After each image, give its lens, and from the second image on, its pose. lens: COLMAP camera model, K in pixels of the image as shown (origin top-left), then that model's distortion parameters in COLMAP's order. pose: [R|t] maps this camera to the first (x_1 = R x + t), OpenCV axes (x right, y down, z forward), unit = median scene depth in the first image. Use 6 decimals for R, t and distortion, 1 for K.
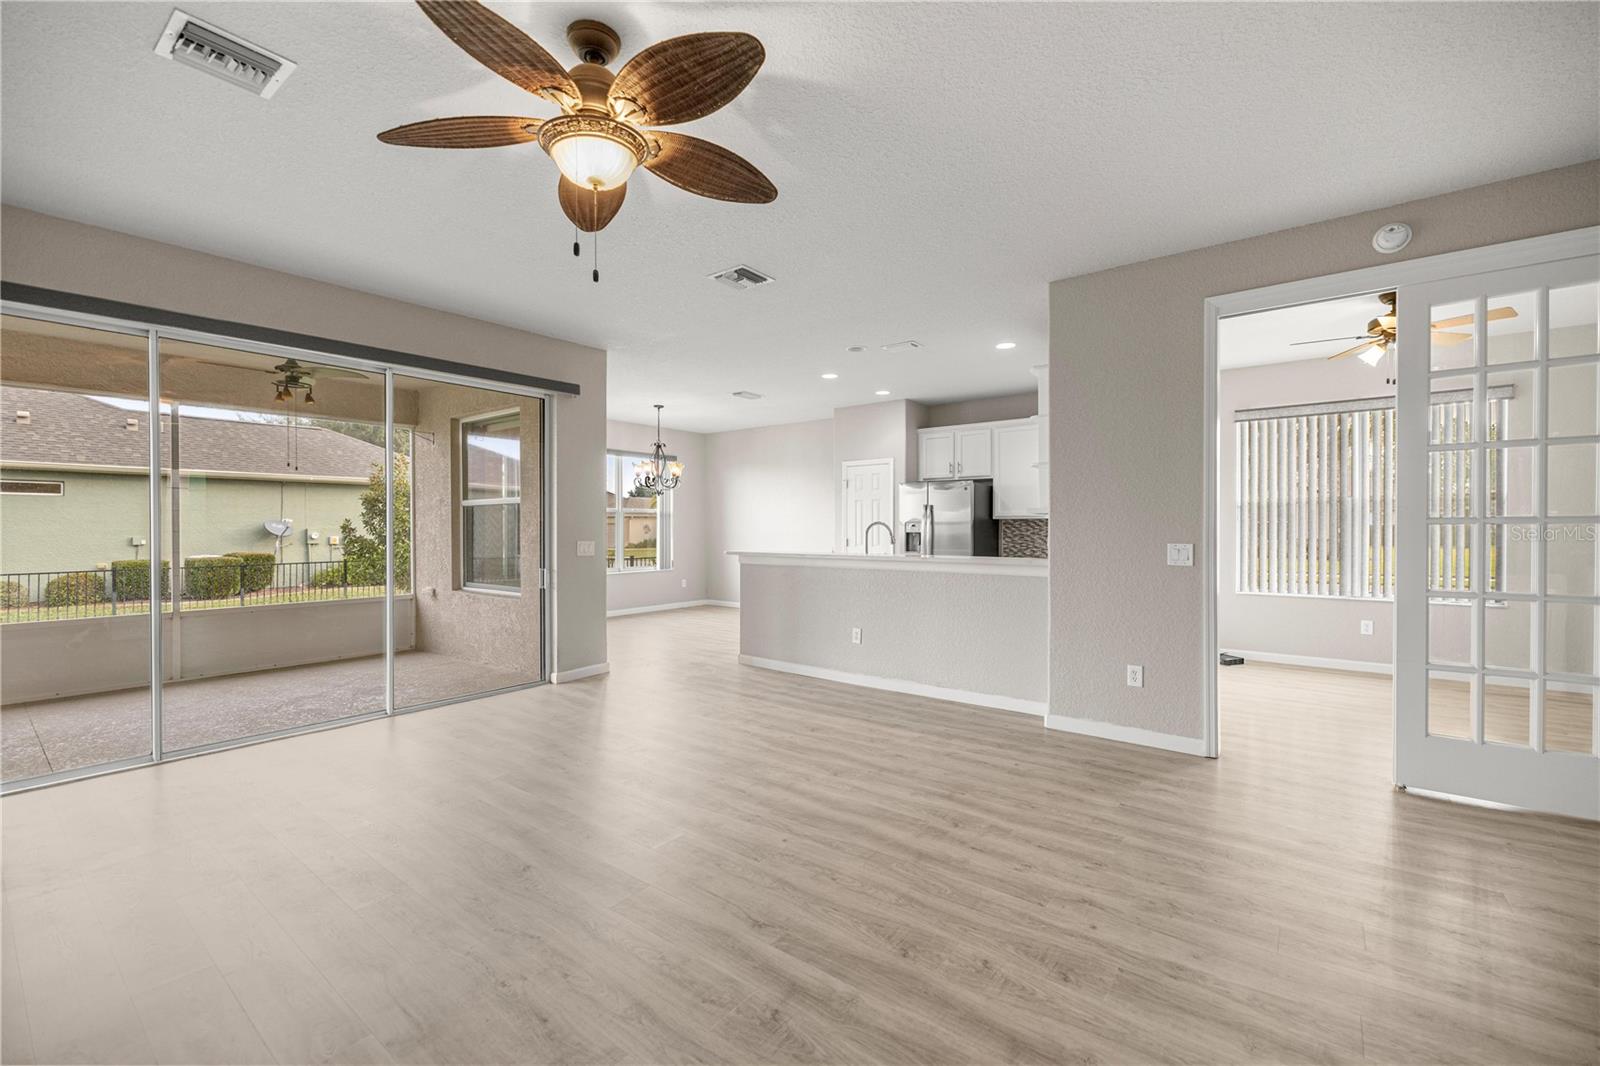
lens RADIAL K [[676.1, 0, 787.4], [0, 676.1, 536.0], [0, 0, 1]] dist [0.000163, 0.000927]
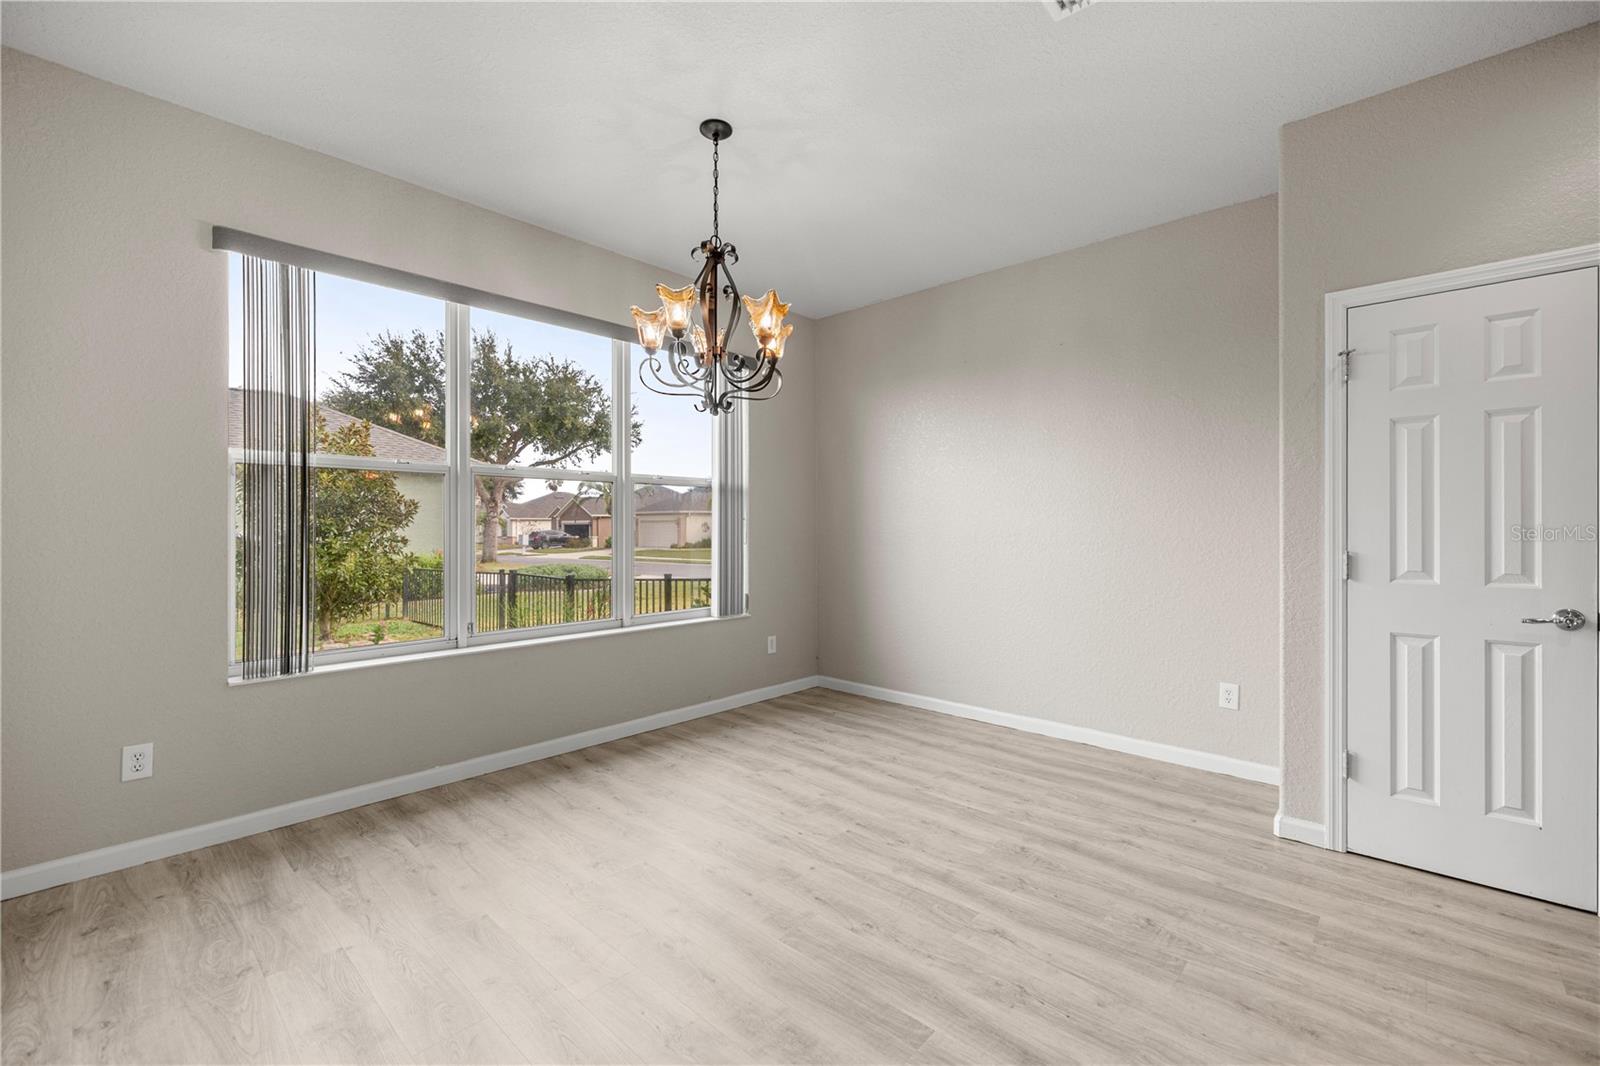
lens RADIAL K [[676.1, 0, 795.3], [0, 676.1, 529.7], [0, 0, 1]] dist [0.000163, 0.000927]
pose [[0.997005, 0.003361, -0.077260, -0.141611], [-0.004036, 0.999955, -0.008587, -0.003095], [0.077228, 0.008873, 0.996974, 0.760780]]
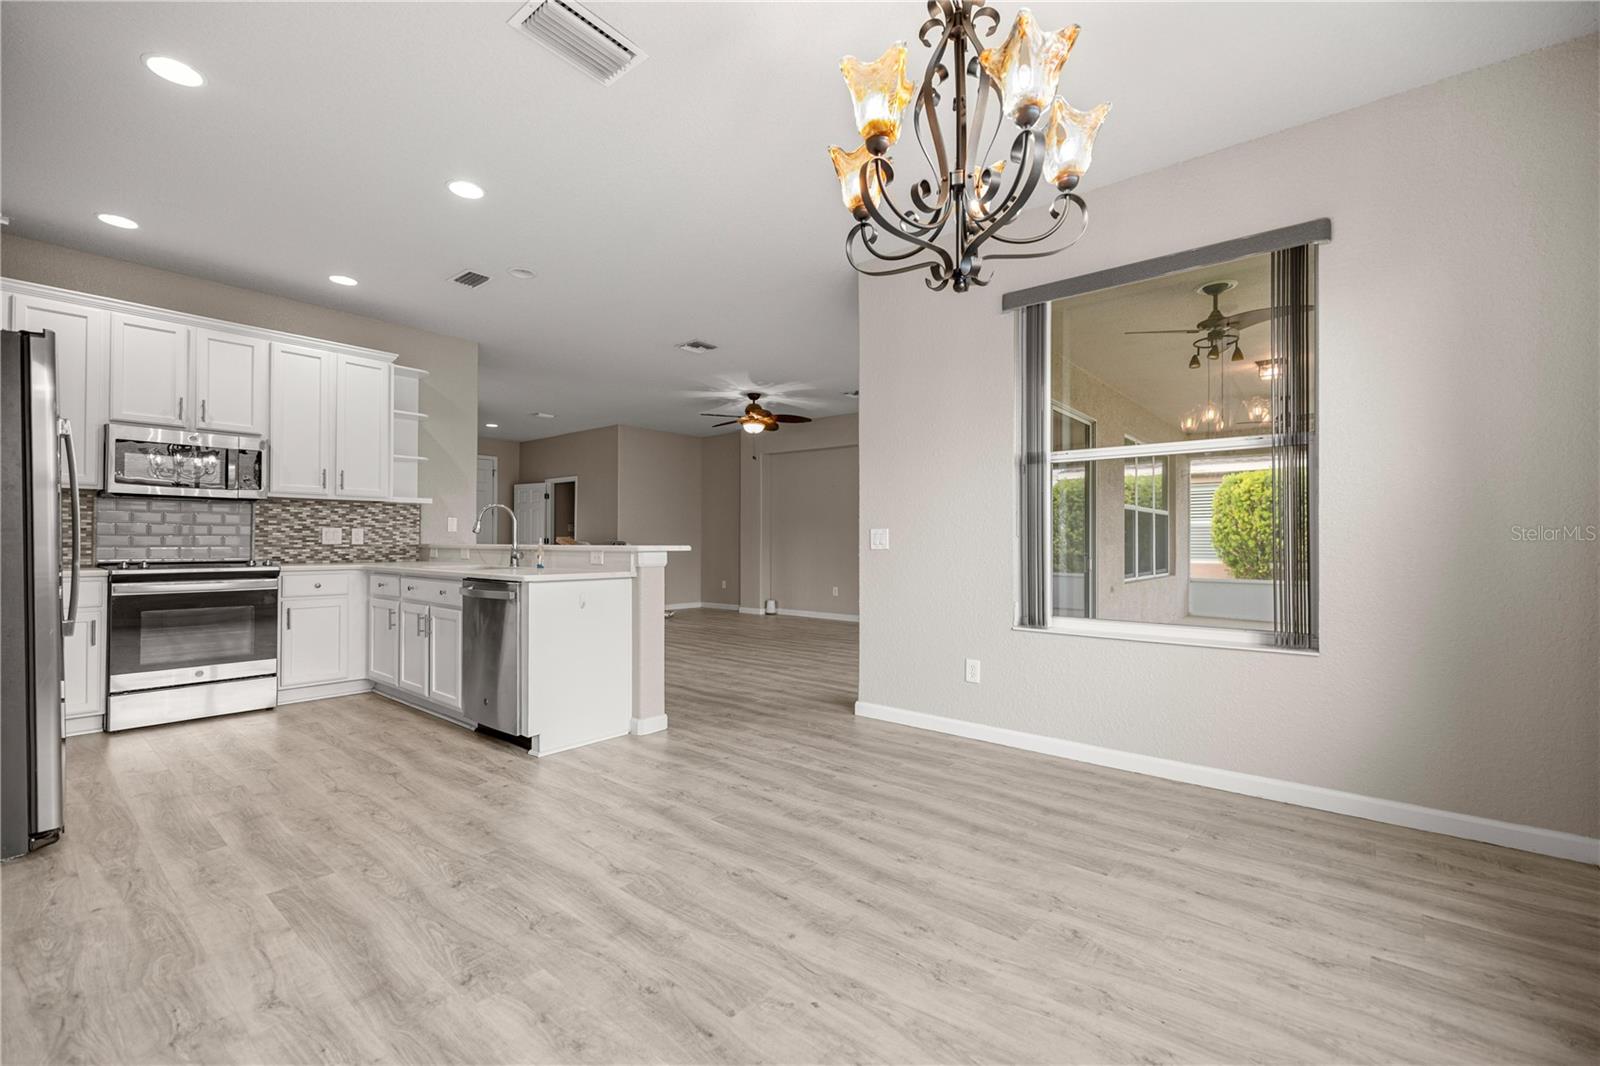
lens RADIAL K [[676.1, 0, 794.9], [0, 676.1, 531.8], [0, 0, 1]] dist [0.000163, 0.000927]
pose [[-0.999702, 0.000193, 0.024416, -0.164122], [0.000183, 1.000000, -0.000421, 0.008352], [-0.024416, -0.000416, -0.999702, 1.307505]]
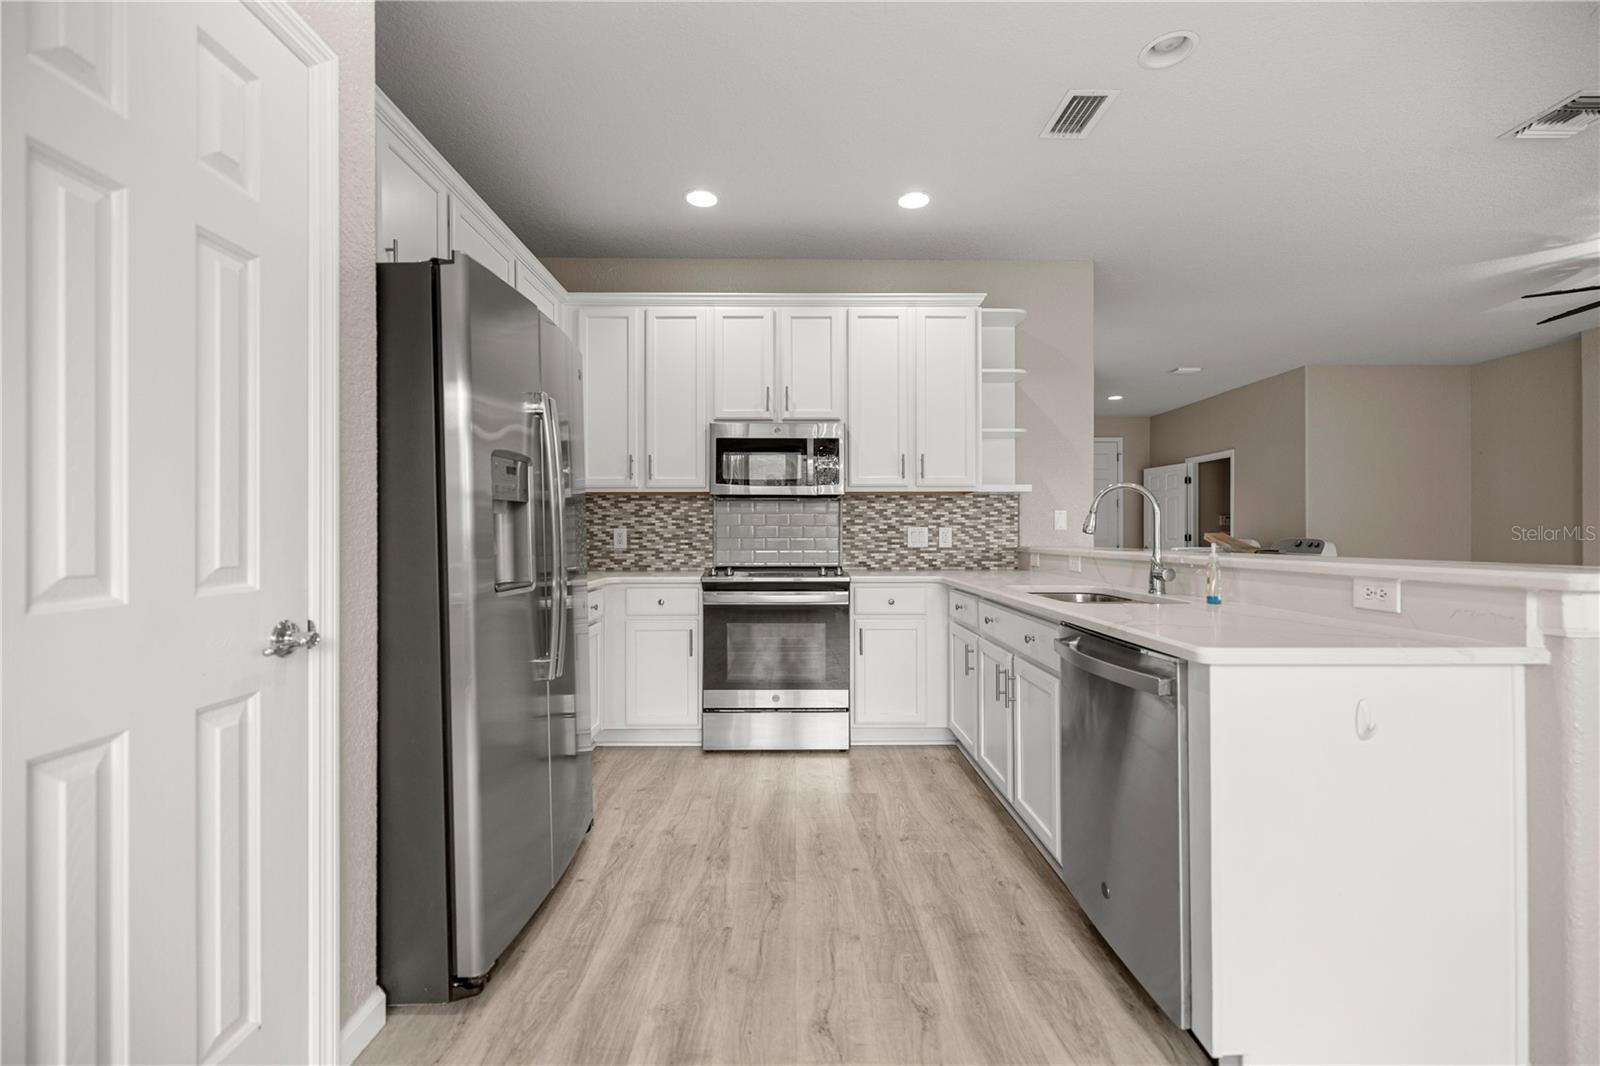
lens RADIAL K [[676.1, 0, 790.6], [0, 676.1, 535.7], [0, 0, 1]] dist [0.000163, 0.000927]
pose [[-0.624764, 0.003021, 0.780808, -0.054292], [0.014208, 0.999871, 0.007499, 0.005449], [-0.780685, 0.015779, -0.624726, 1.075686]]
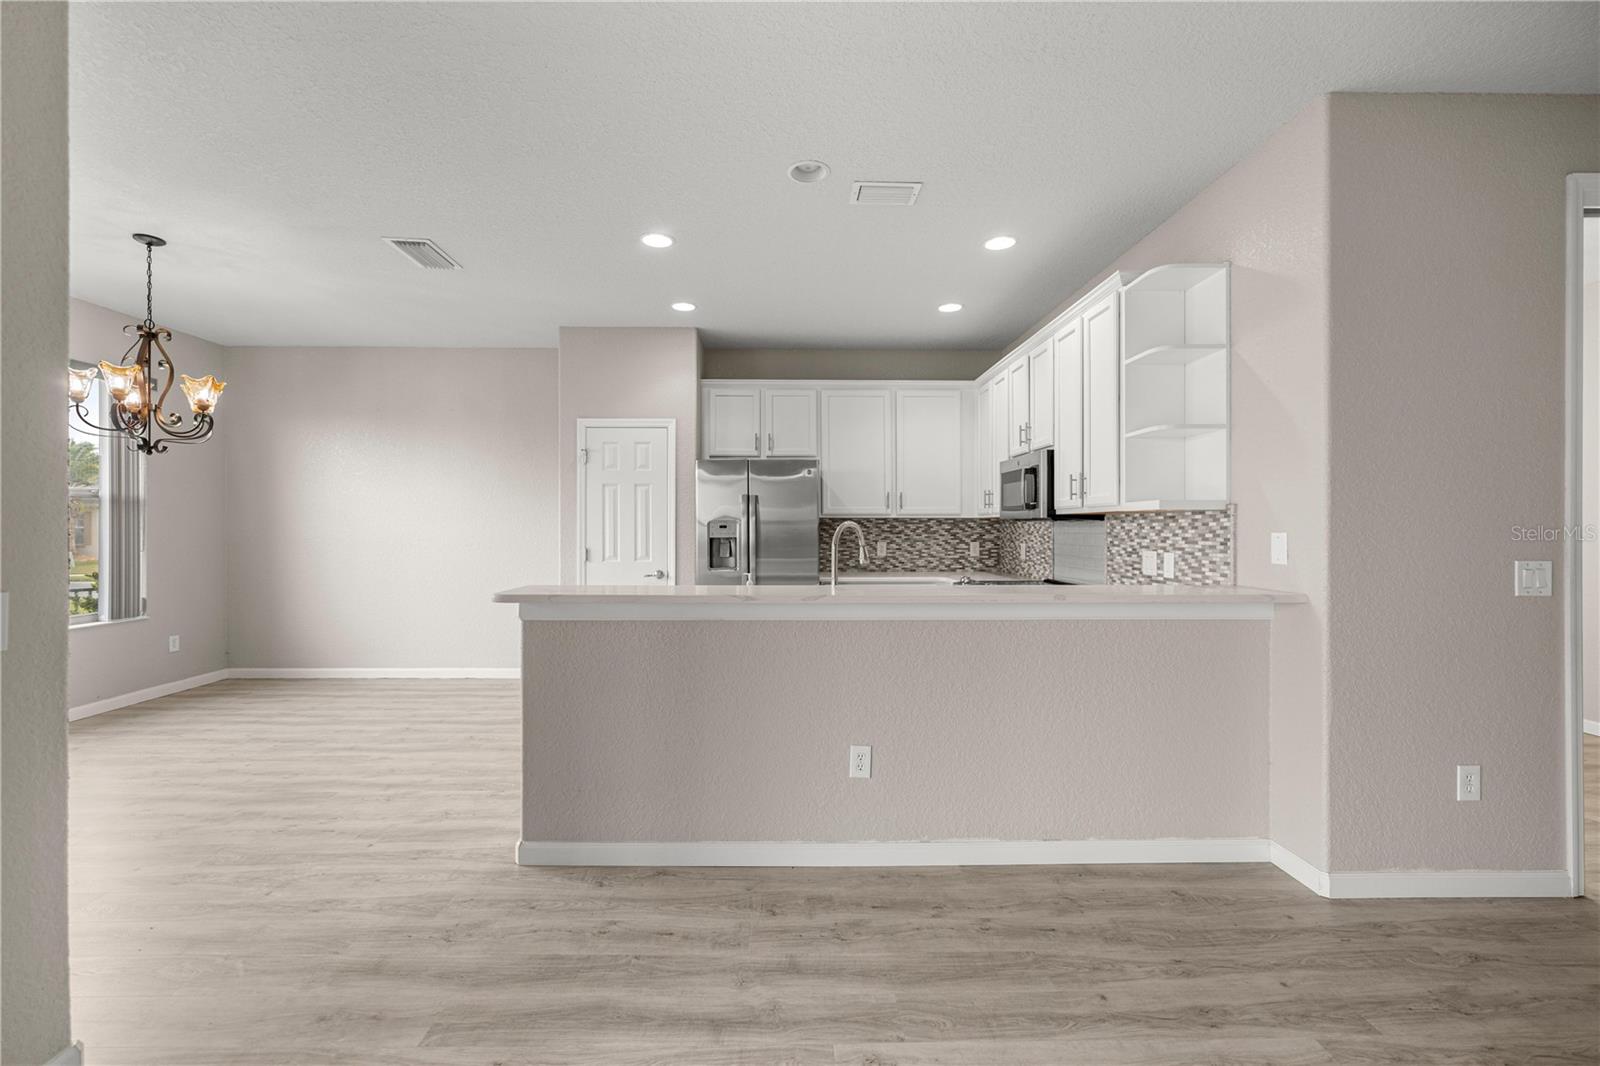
lens RADIAL K [[676.1, 0, 801.0], [0, 676.1, 526.2], [0, 0, 1]] dist [0.000163, 0.000927]
pose [[0.766922, 0.003810, 0.641729, -0.164665], [0.005013, 0.999916, -0.011927, -0.008213], [-0.641720, 0.012364, 0.766839, 0.465994]]
